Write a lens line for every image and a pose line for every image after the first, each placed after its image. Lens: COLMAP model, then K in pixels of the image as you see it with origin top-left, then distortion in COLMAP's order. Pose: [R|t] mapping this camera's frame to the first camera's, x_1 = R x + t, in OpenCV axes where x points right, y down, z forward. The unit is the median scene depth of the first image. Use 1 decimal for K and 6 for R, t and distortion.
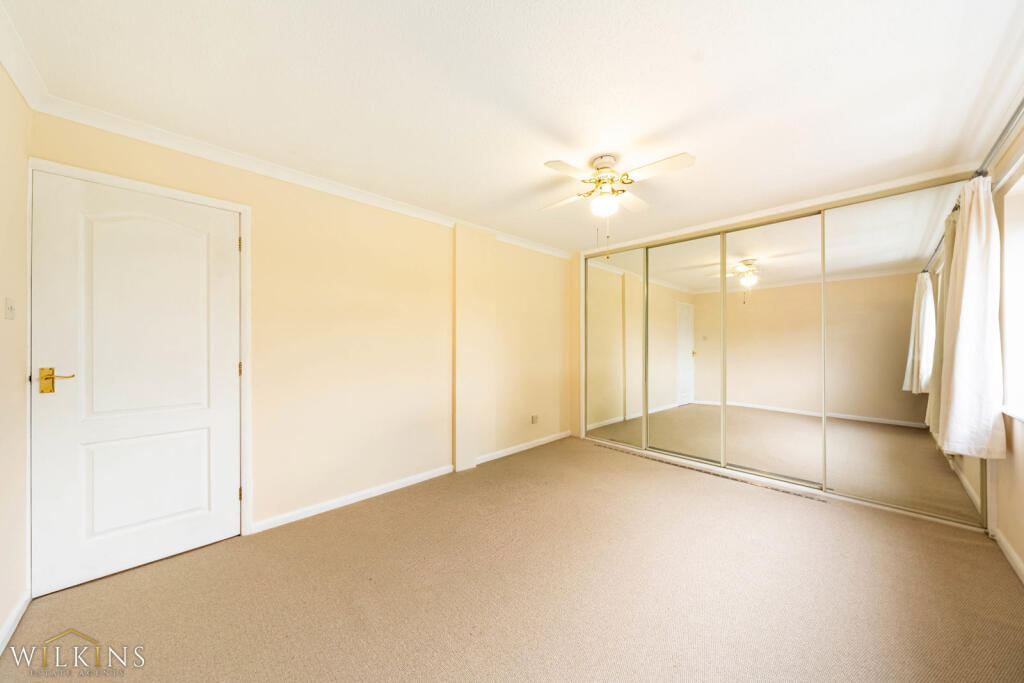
lens RADIAL K [[347.6, 0, 514.0], [0, 347.6, 340.9], [0, 0, 1]] dist [0.000470, 0.000024]
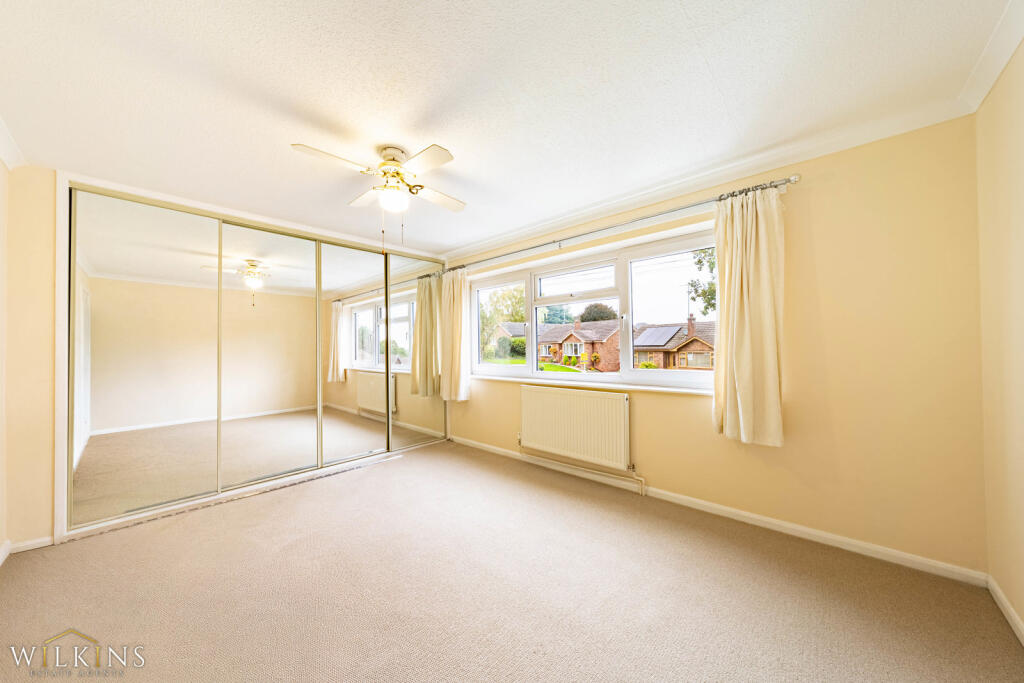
lens RADIAL K [[347.6, 0, 514.1], [0, 347.6, 345.2], [0, 0, 1]] dist [0.000470, 0.000024]
pose [[-0.063563, 0.004359, 0.997968, -0.457506], [0.001124, 0.999990, -0.004296, 0.002919], [-0.997977, 0.000848, -0.063567, 0.481233]]
